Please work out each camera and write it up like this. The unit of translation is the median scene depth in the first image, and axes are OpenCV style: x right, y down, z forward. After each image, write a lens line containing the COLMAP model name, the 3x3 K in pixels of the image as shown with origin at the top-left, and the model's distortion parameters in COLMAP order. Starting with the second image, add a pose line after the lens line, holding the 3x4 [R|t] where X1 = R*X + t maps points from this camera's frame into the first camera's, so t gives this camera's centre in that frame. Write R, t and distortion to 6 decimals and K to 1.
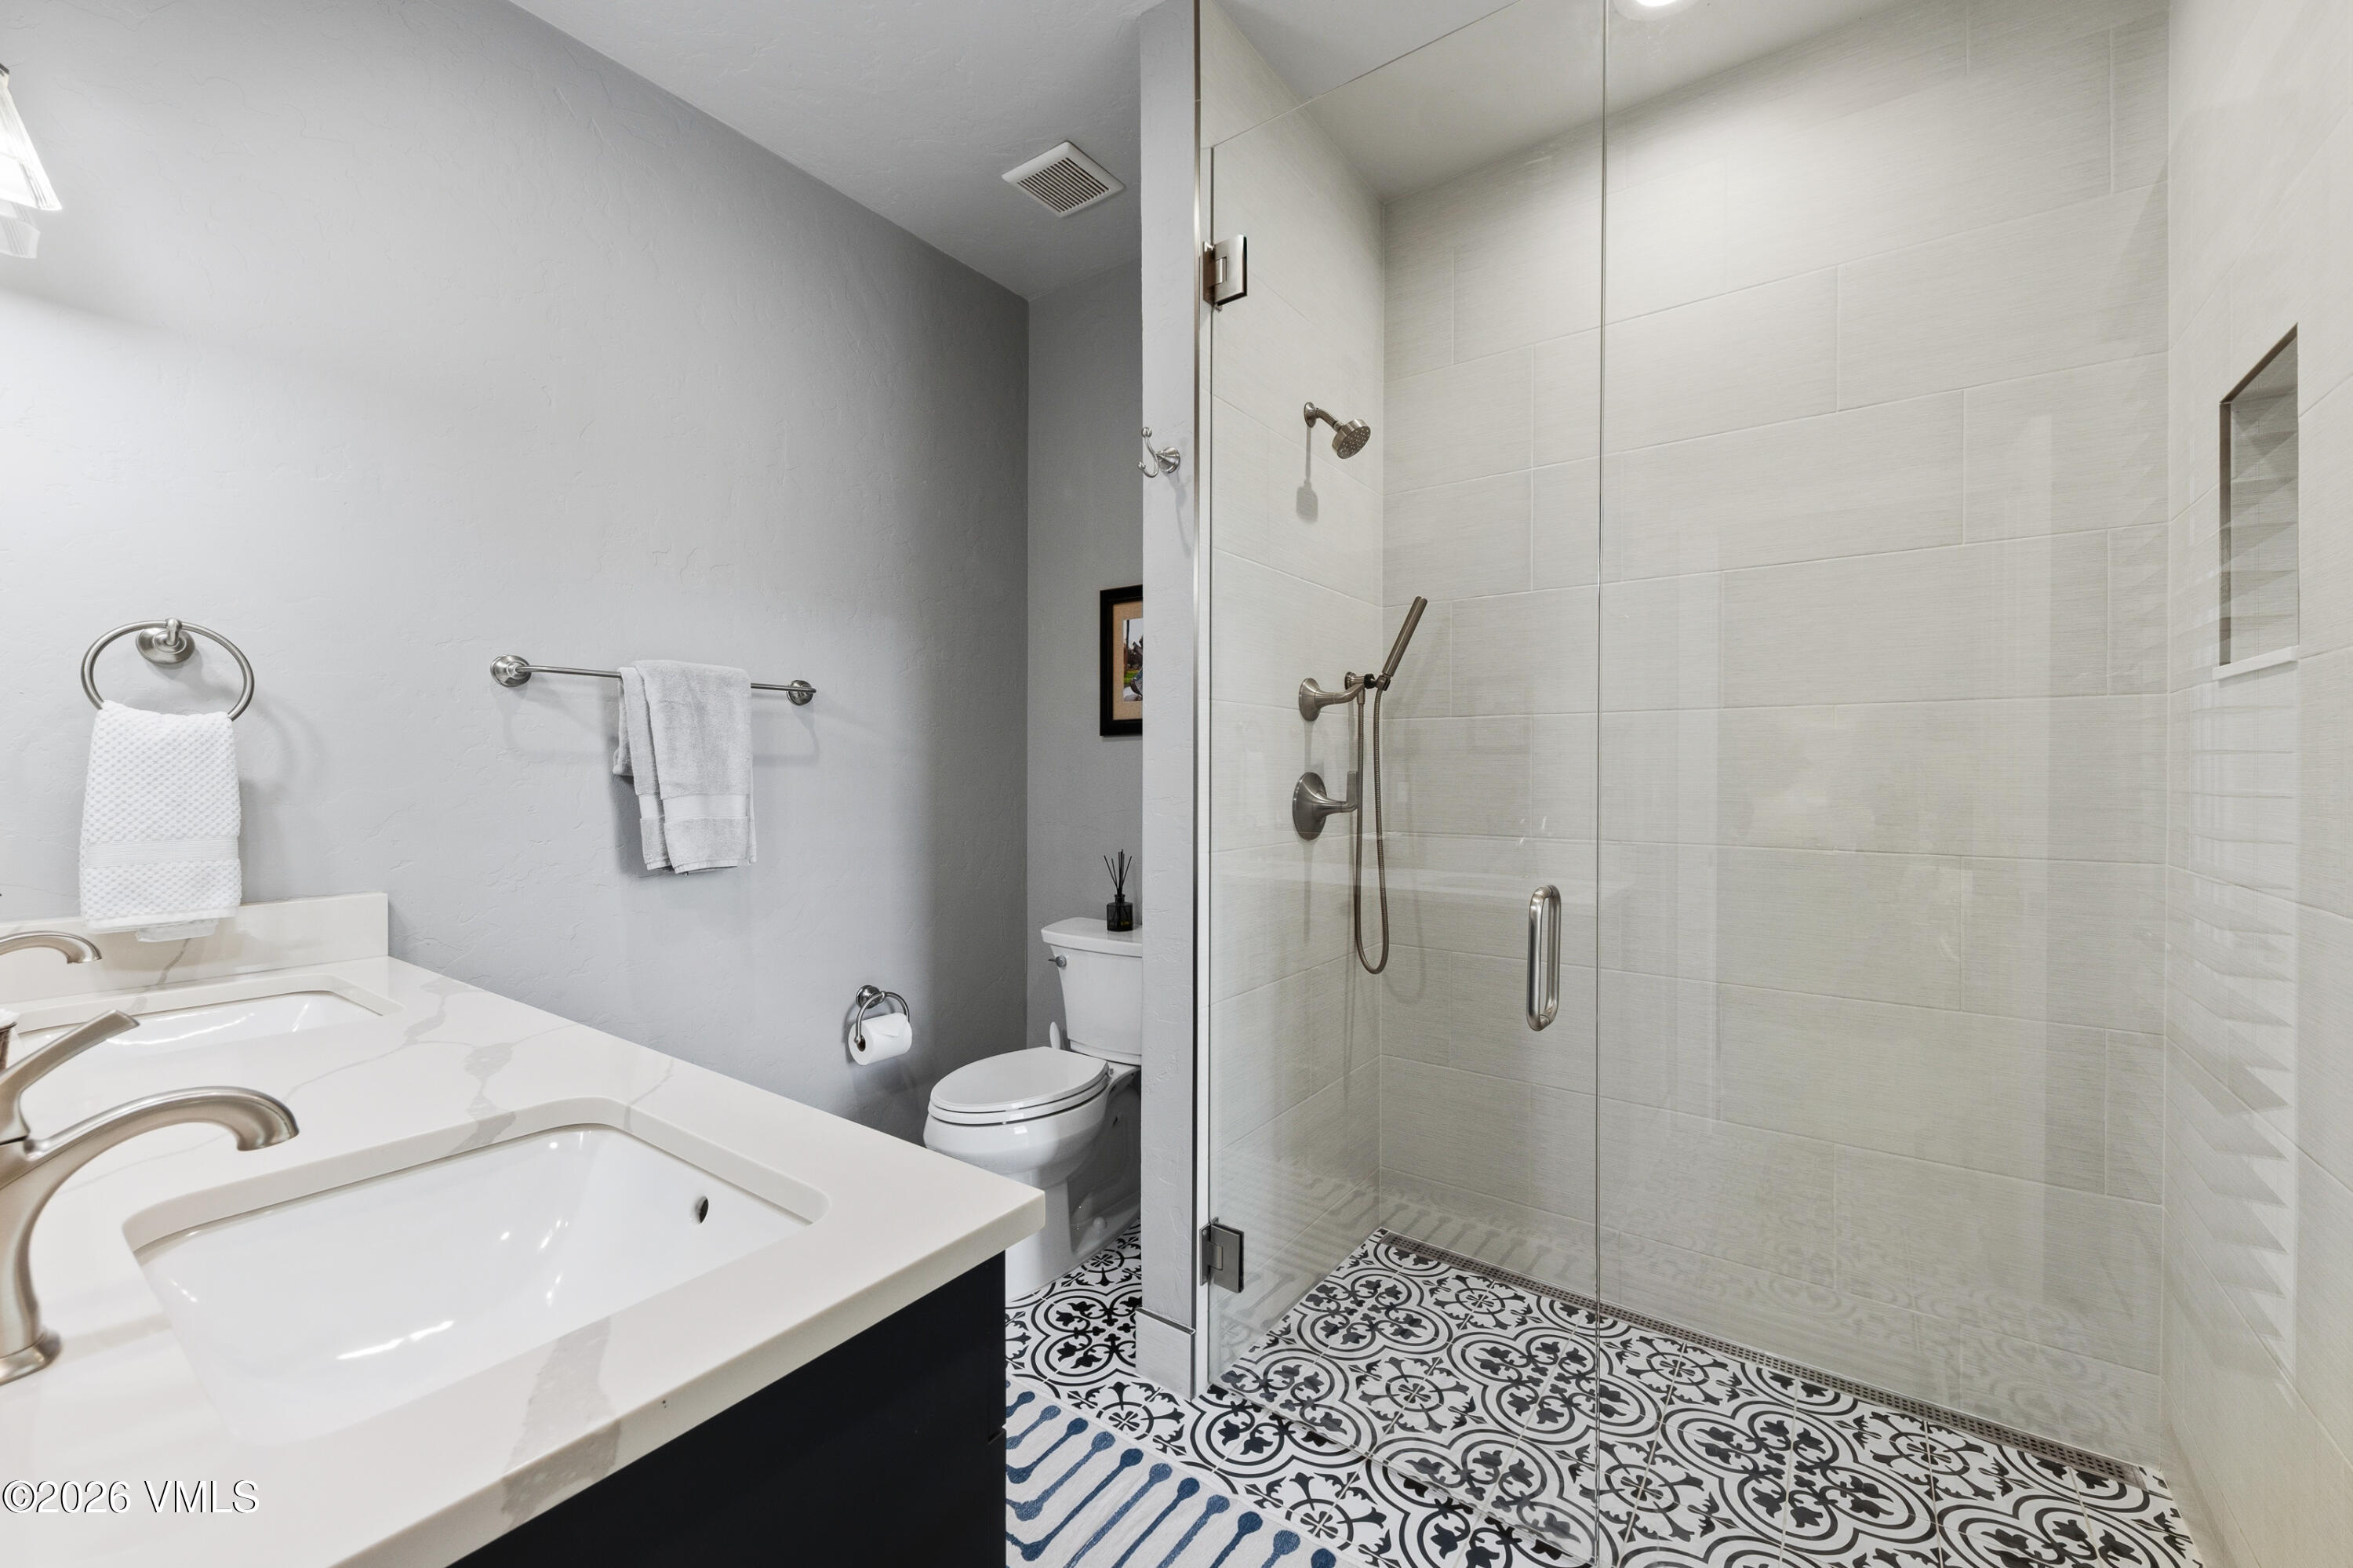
lens RADIAL K [[929.4, 0, 1169.8], [0, 929.4, 775.5], [0, 0, 1]] dist [0.011497, -0.006334]
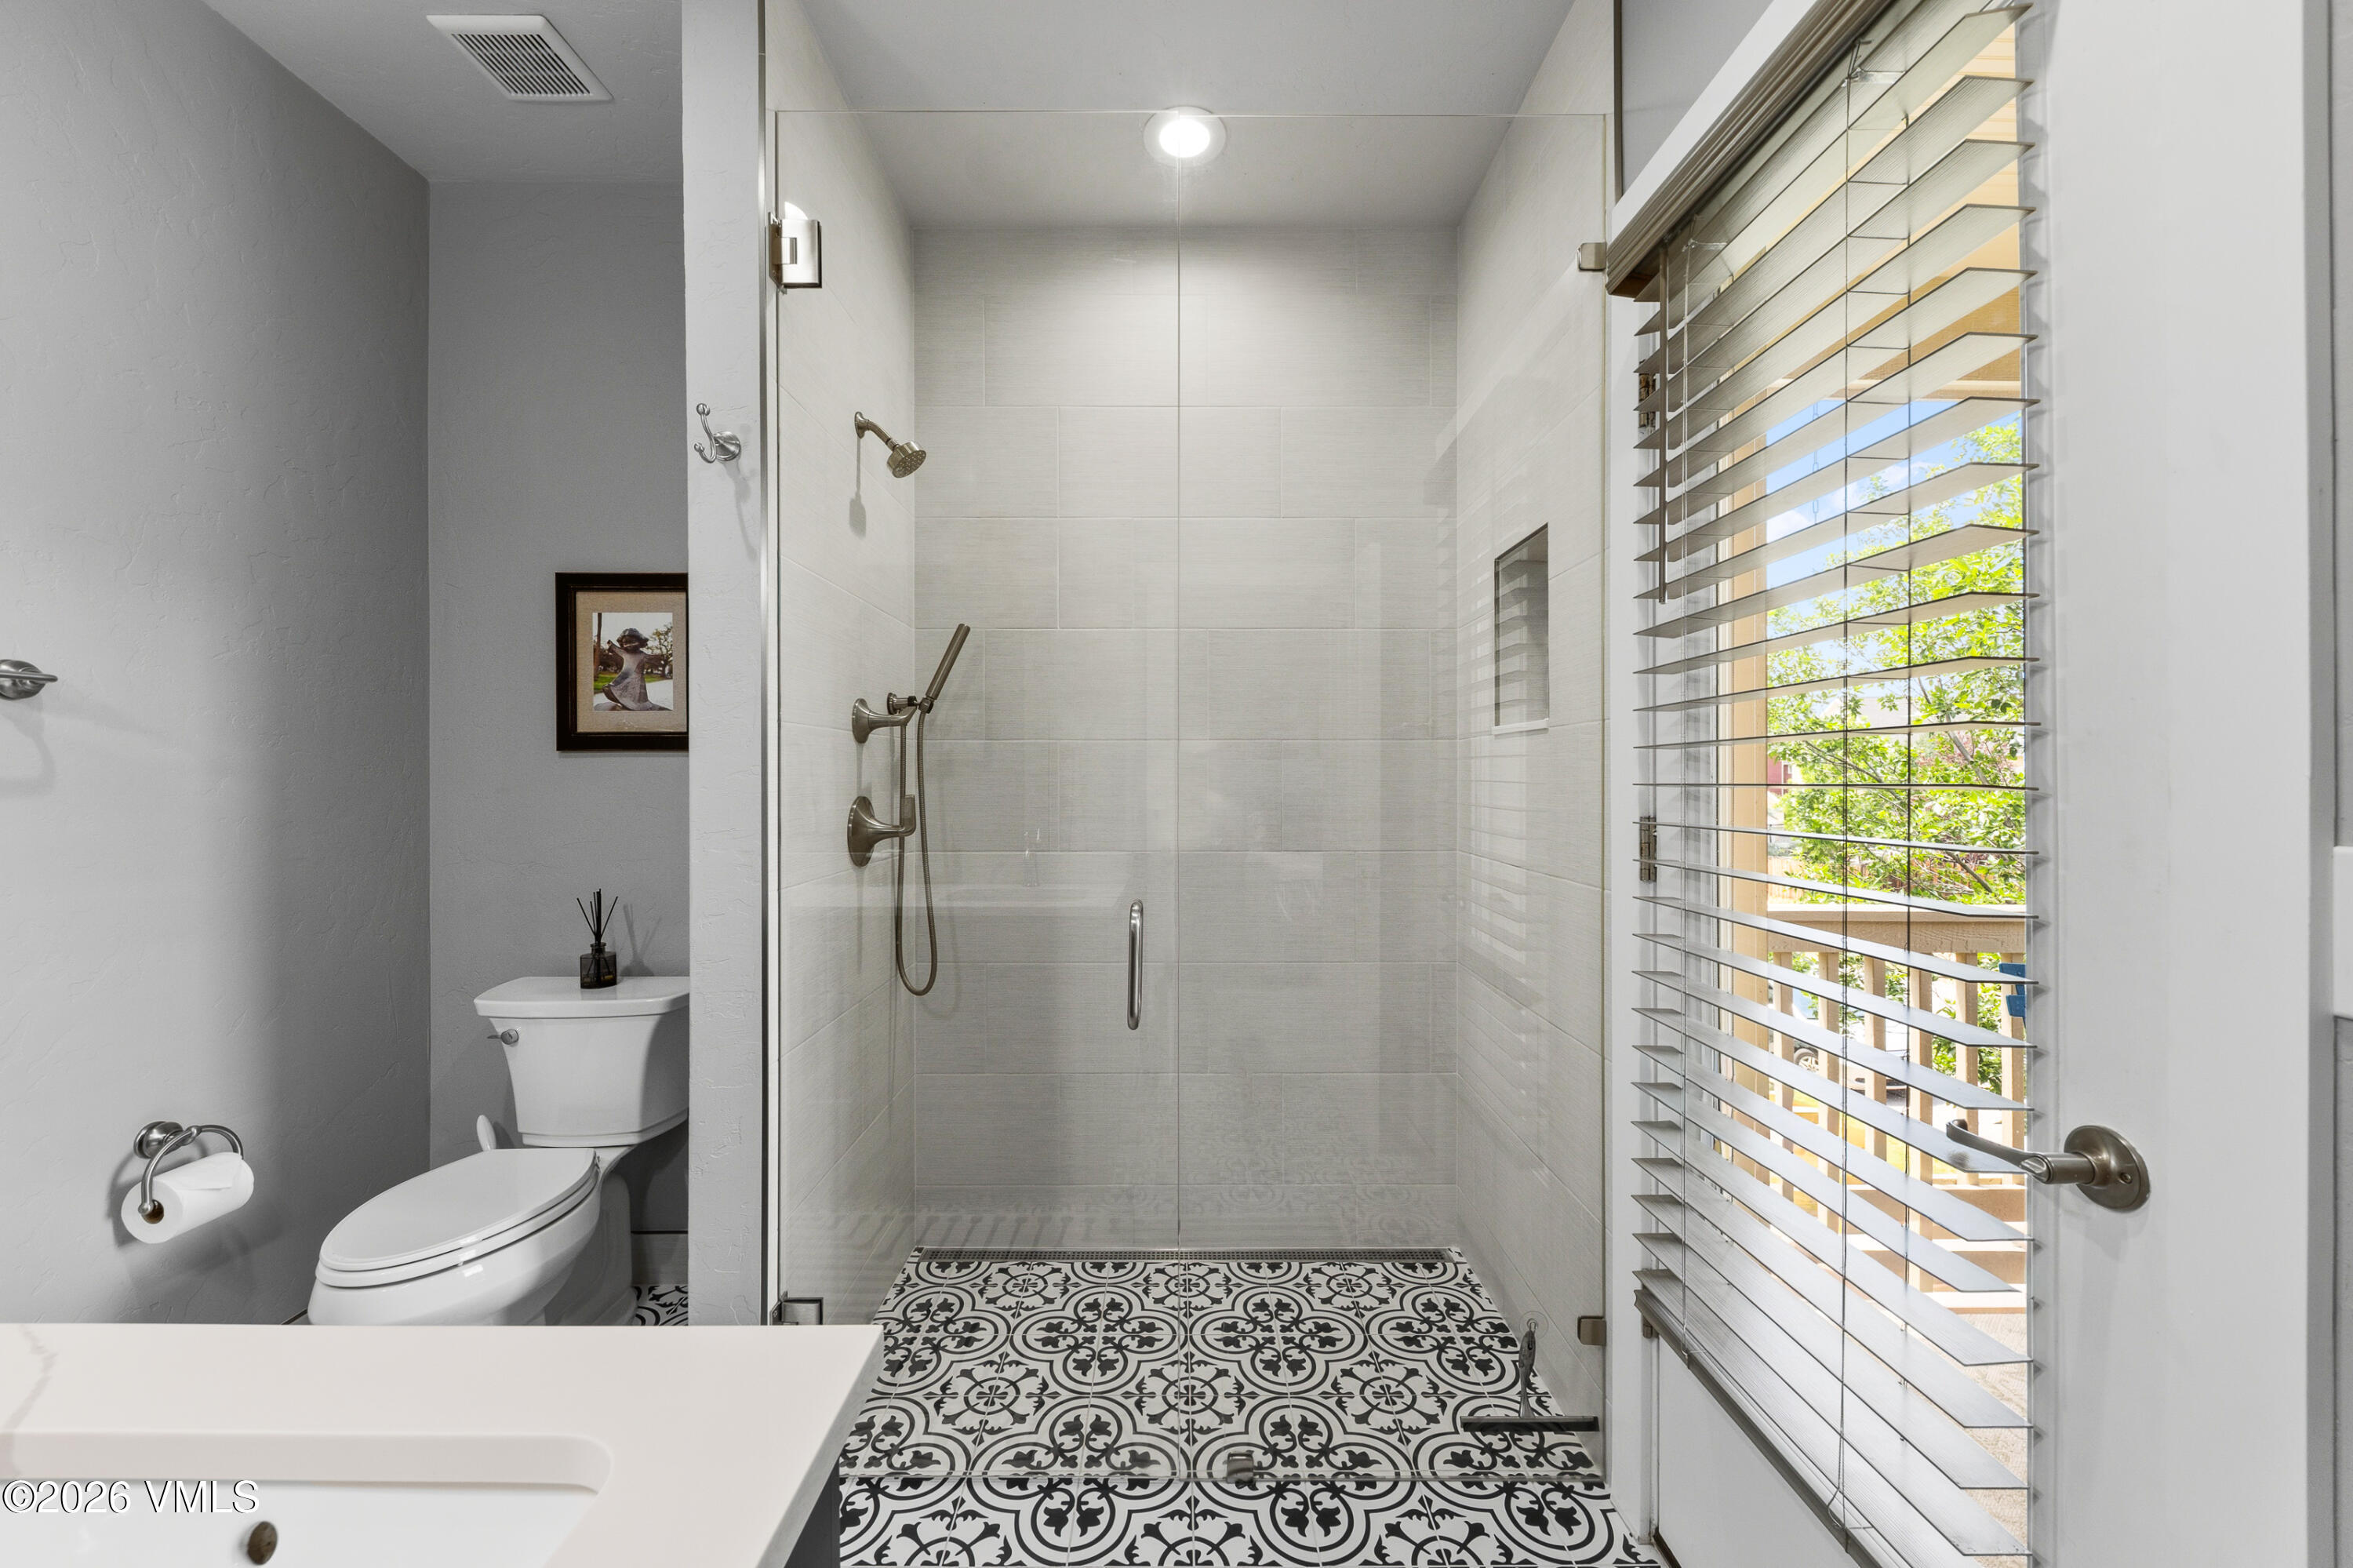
lens RADIAL K [[900.0, 0, 1174.8], [0, 900.0, 777.7], [0, 0, 1]] dist [0.012688, -0.008120]
pose [[0.805885, -0.004255, 0.592057, -0.147696], [0.006270, 0.999979, -0.001348, -0.020250], [-0.592039, 0.004798, 0.805895, 0.058170]]
